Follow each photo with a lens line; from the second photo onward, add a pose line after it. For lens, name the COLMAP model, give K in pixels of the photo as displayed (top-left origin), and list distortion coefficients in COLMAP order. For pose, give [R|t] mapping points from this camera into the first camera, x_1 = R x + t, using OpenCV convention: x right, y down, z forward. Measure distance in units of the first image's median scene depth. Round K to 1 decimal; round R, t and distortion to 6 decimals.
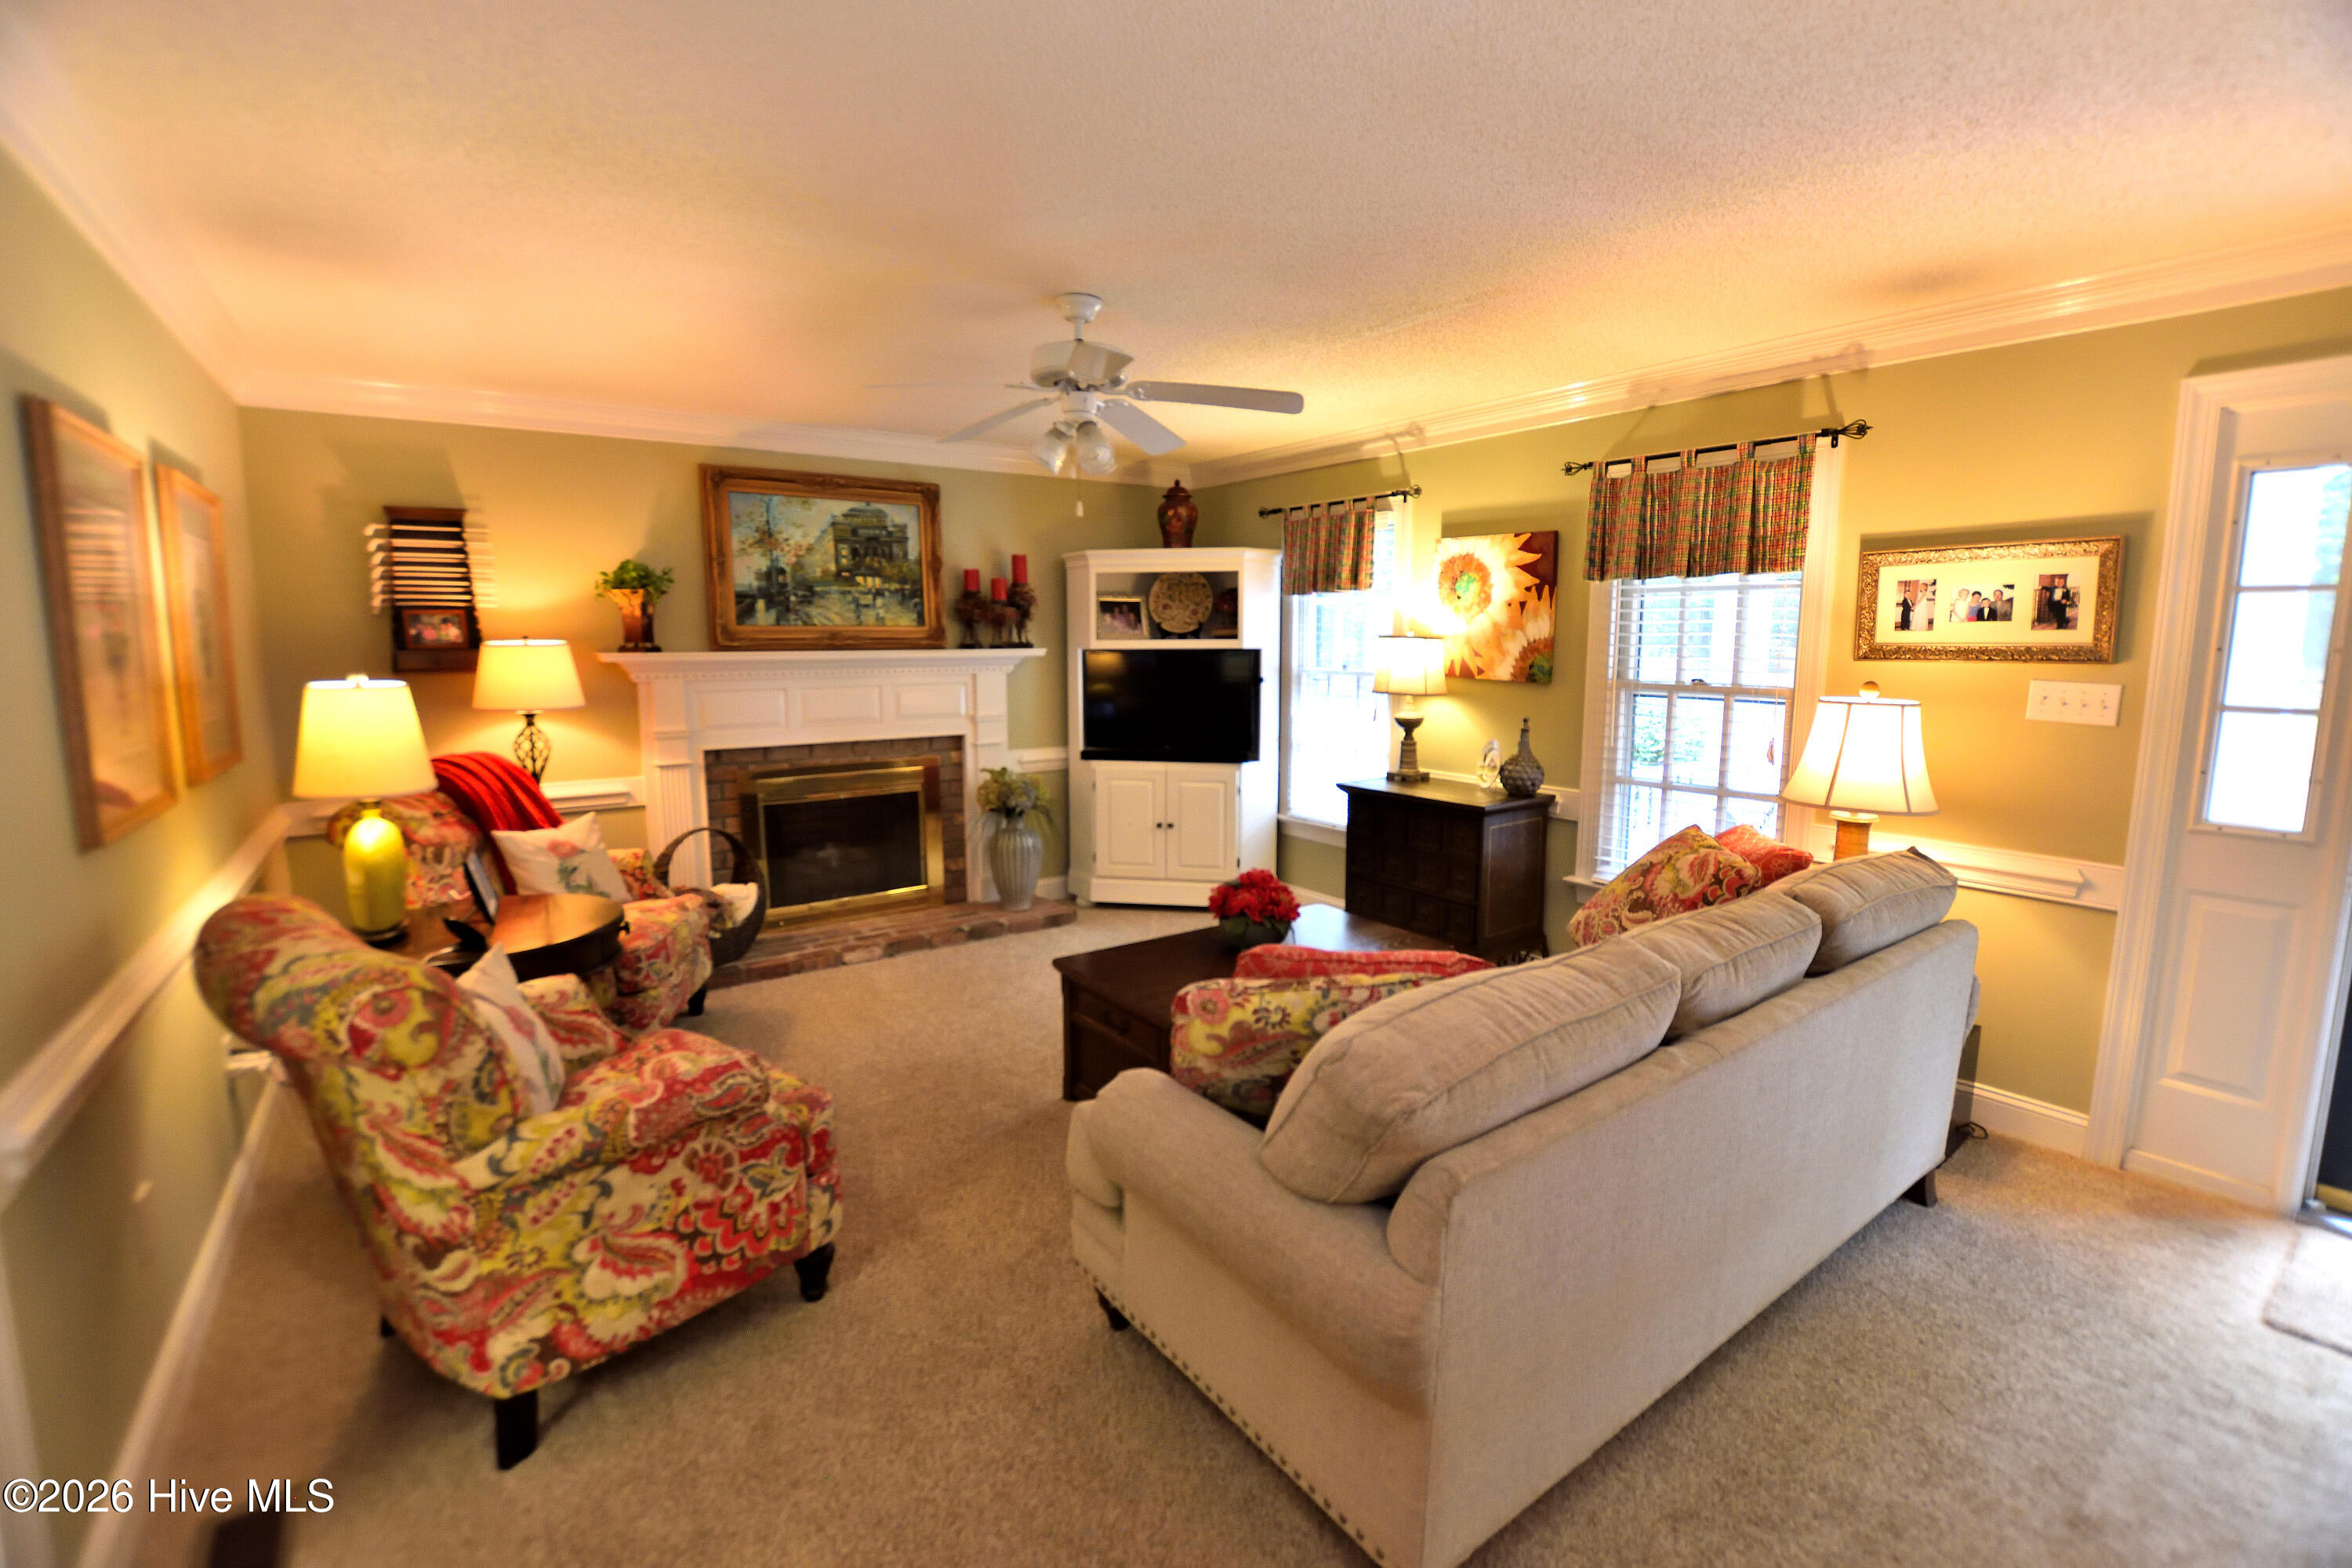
lens RADIAL K [[1042.7, 0, 1182.7], [0, 1042.7, 779.8], [0, 0, 1]] dist [-0.015728, 0.000236]
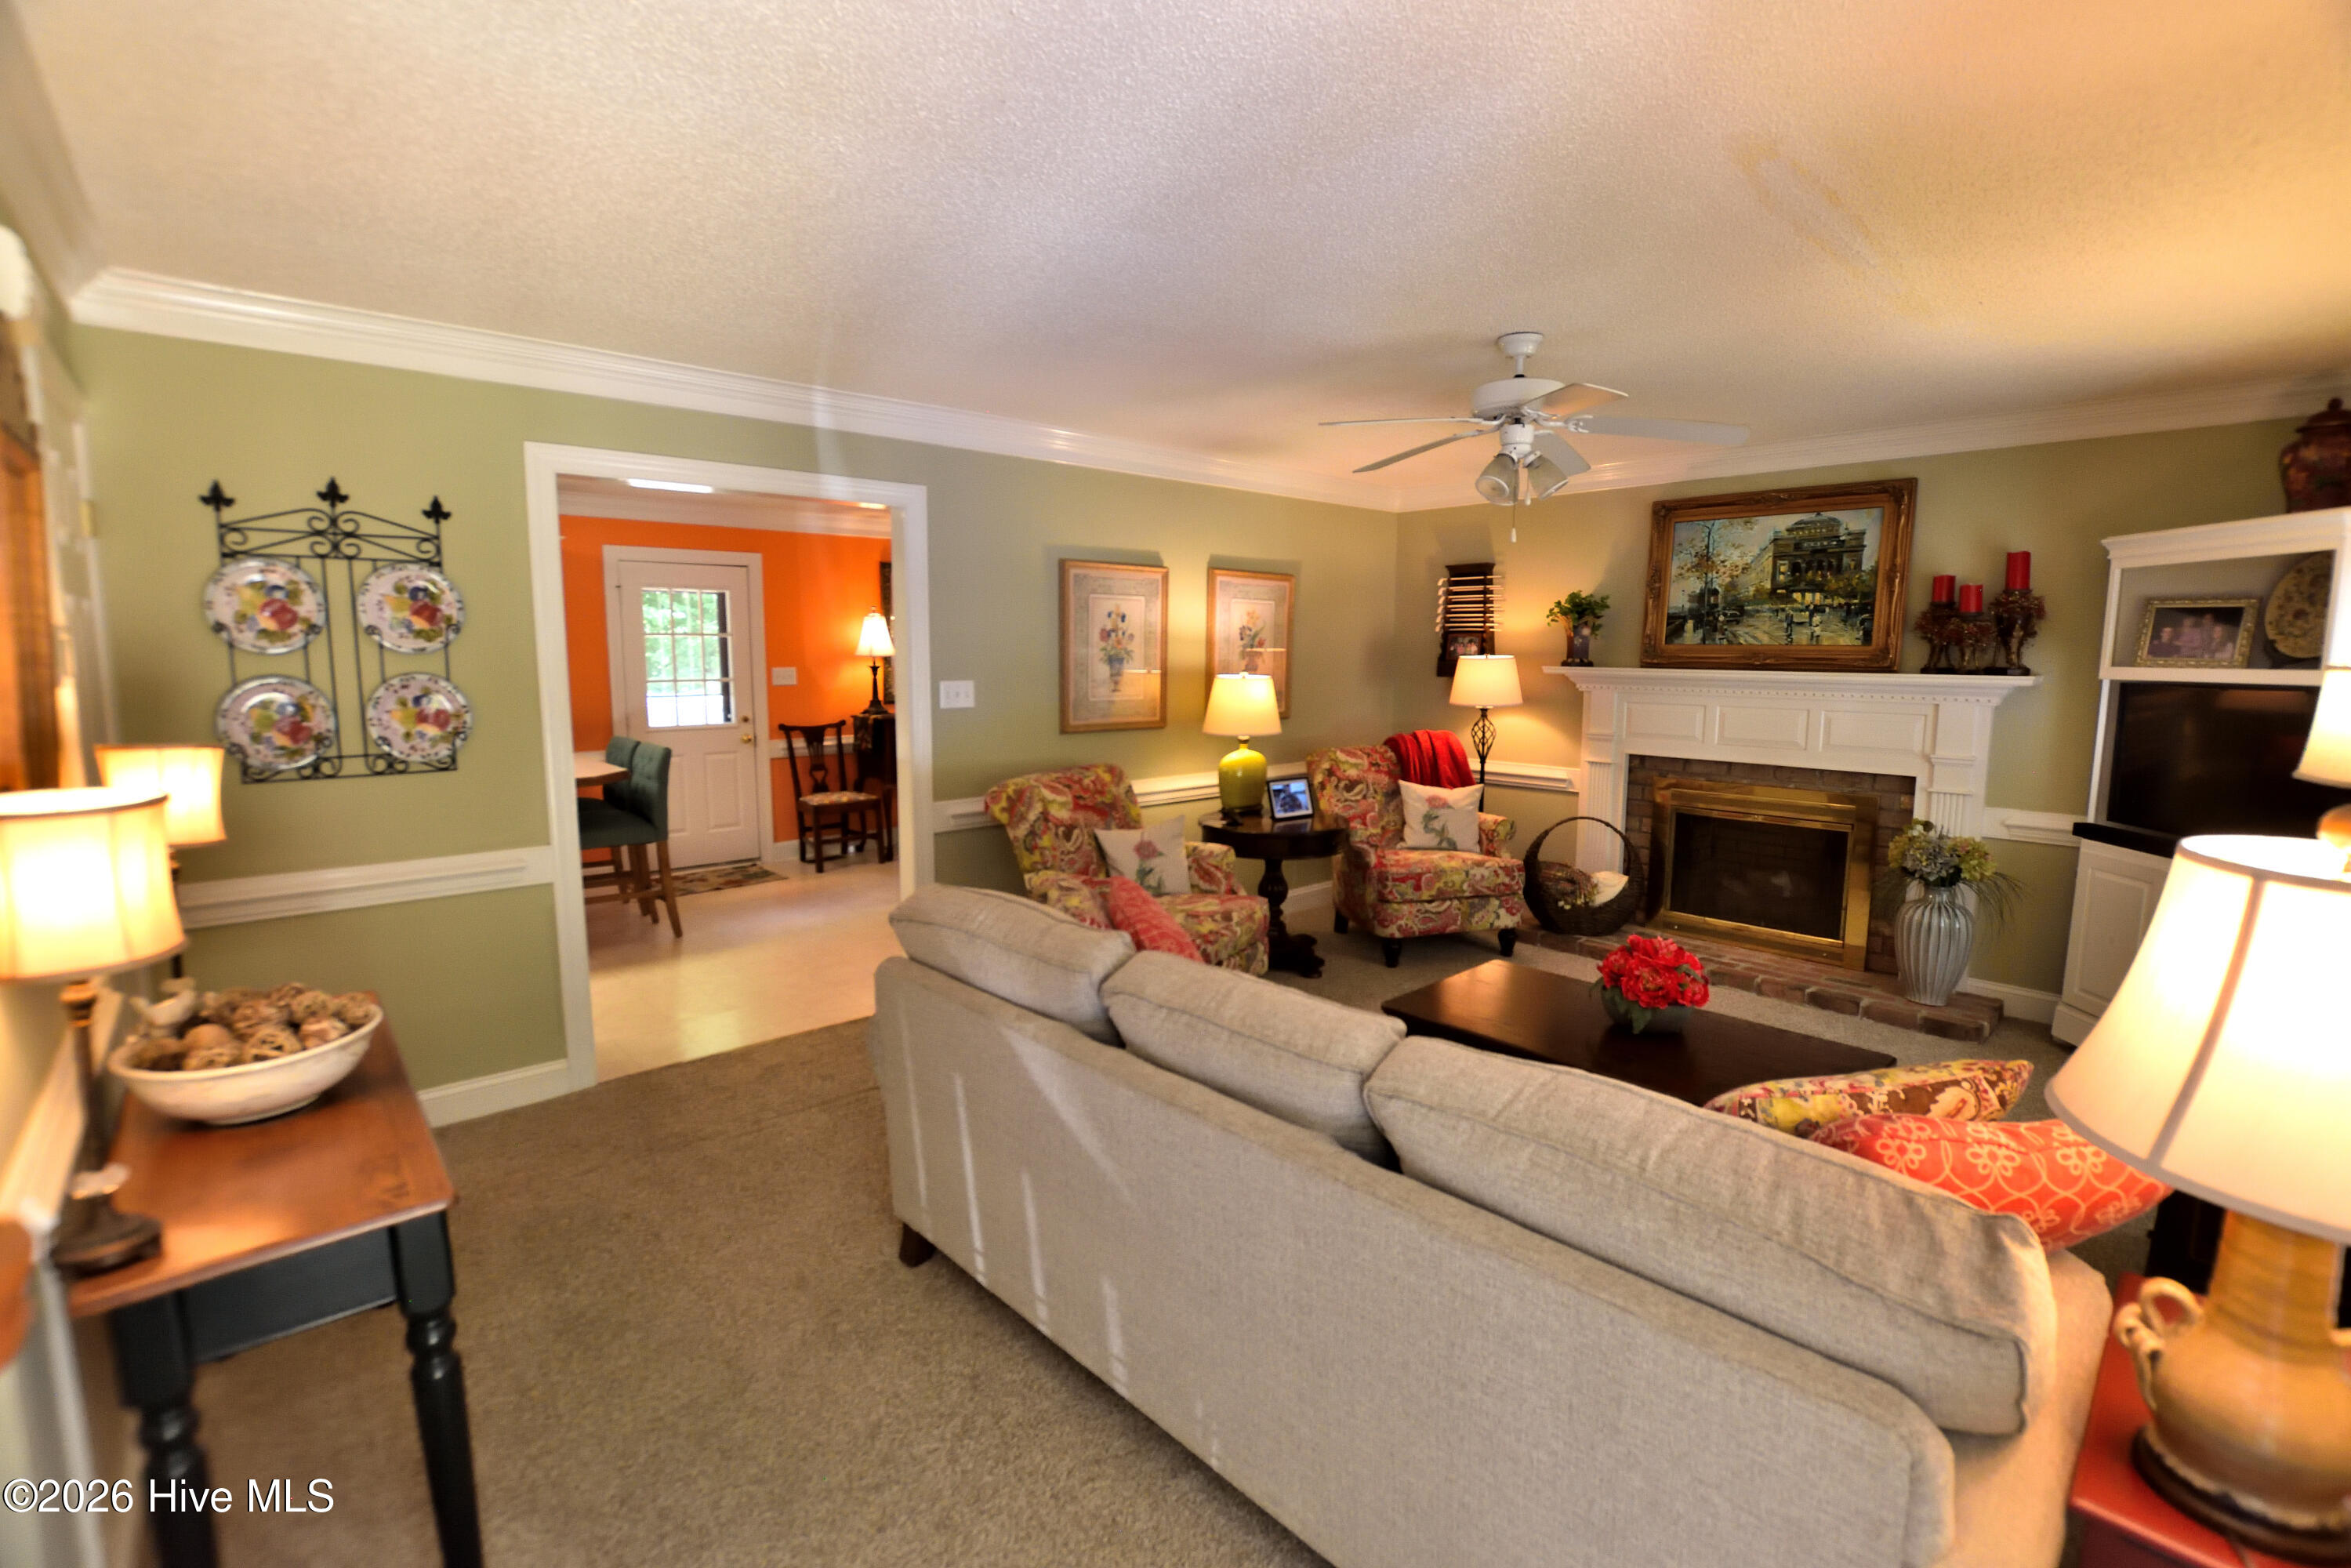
lens RADIAL K [[1042.3, 0, 1182.0], [0, 1042.3, 778.3], [0, 0, 1]] dist [-0.015728, 0.000236]
pose [[0.116330, 0.126806, -0.985082, 0.576064], [-0.140928, 0.983889, 0.110010, -0.055123], [0.983162, 0.126028, 0.132326, 0.352039]]
